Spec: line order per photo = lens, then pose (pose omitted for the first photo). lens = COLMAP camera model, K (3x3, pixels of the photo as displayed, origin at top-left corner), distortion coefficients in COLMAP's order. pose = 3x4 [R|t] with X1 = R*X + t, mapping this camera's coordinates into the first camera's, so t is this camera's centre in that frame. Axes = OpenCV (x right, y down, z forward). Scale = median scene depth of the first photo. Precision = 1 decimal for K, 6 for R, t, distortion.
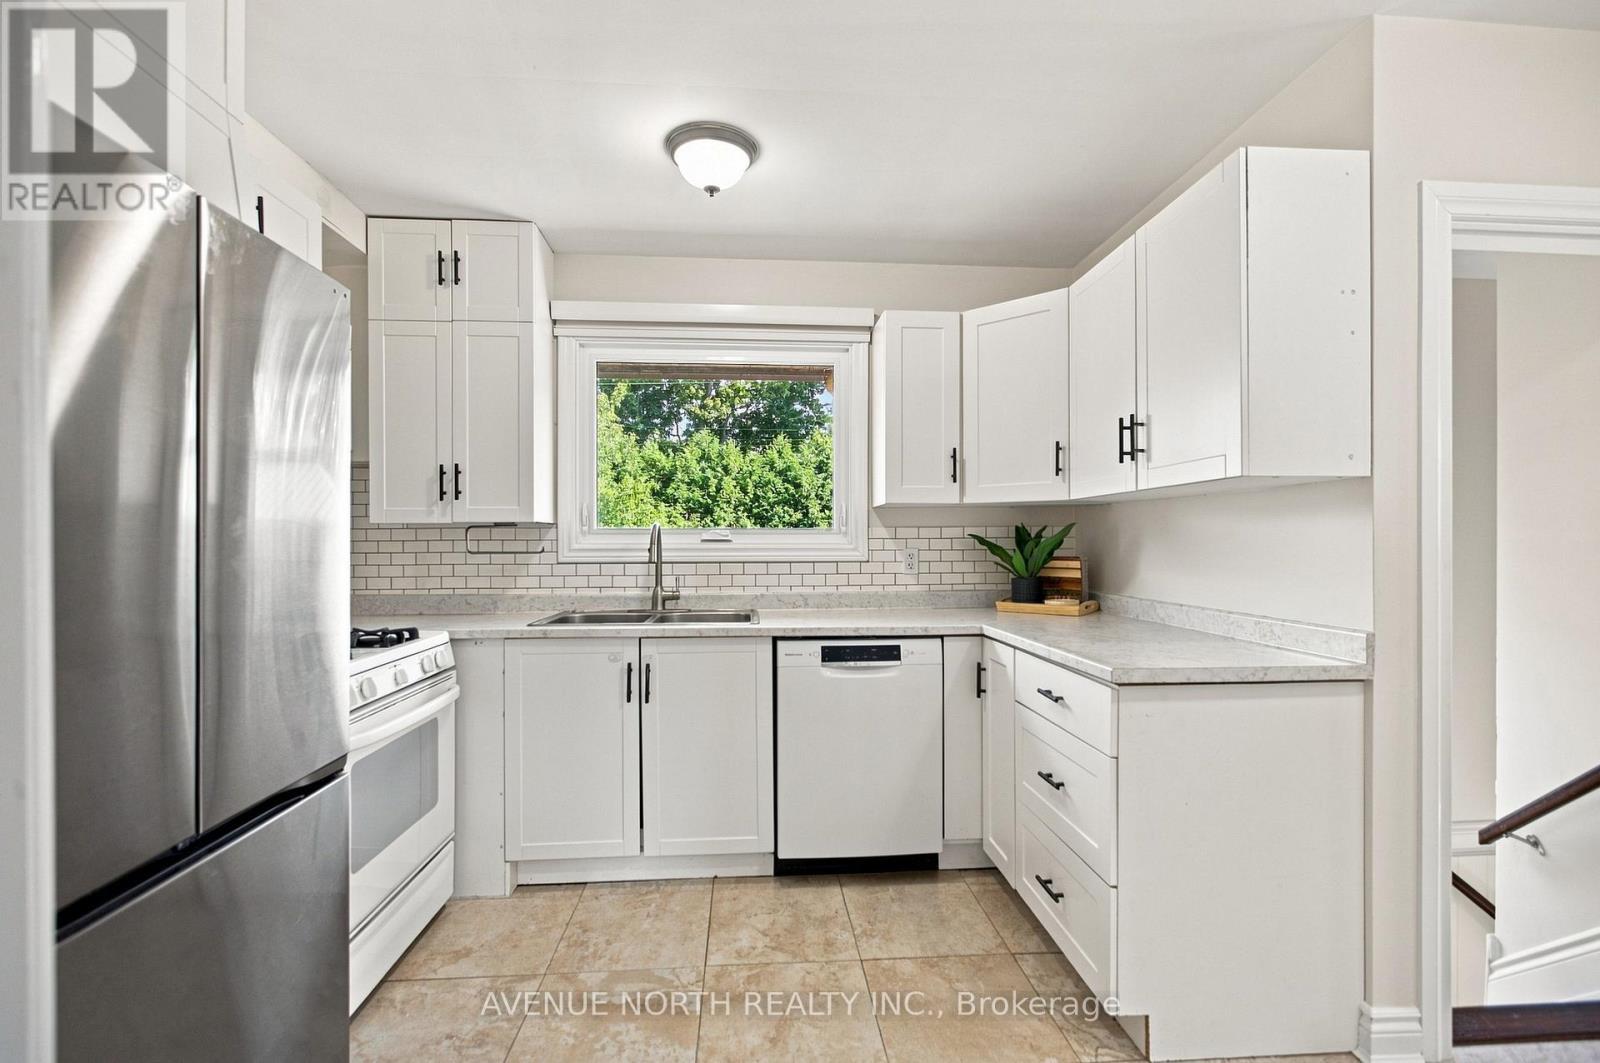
lens RADIAL K [[713.0, 0, 801.3], [0, 713.0, 537.5], [0, 0, 1]] dist [-0.011283, 0.000278]
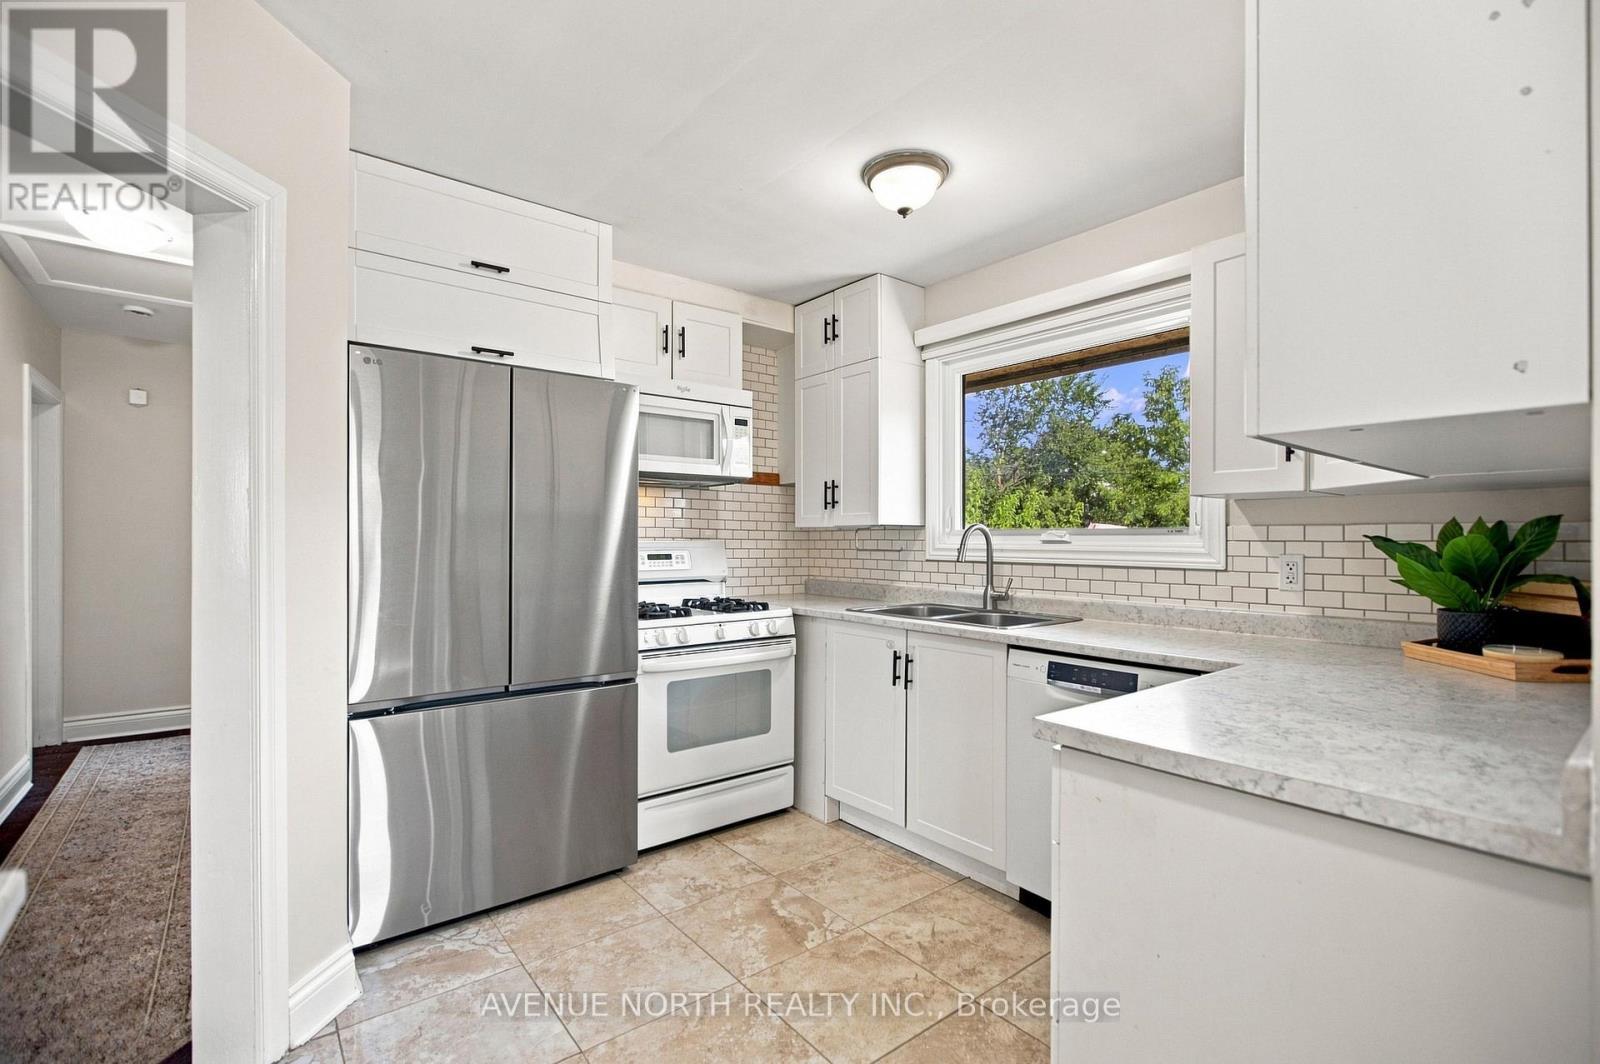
lens RADIAL K [[713.0, 0, 805.1], [0, 713.0, 533.1], [0, 0, 1]] dist [-0.011283, 0.000278]
pose [[0.568029, -0.002238, -0.823005, 0.524200], [-0.001866, 0.999990, -0.004007, -0.002898], [0.823006, 0.003812, 0.568020, 0.218265]]
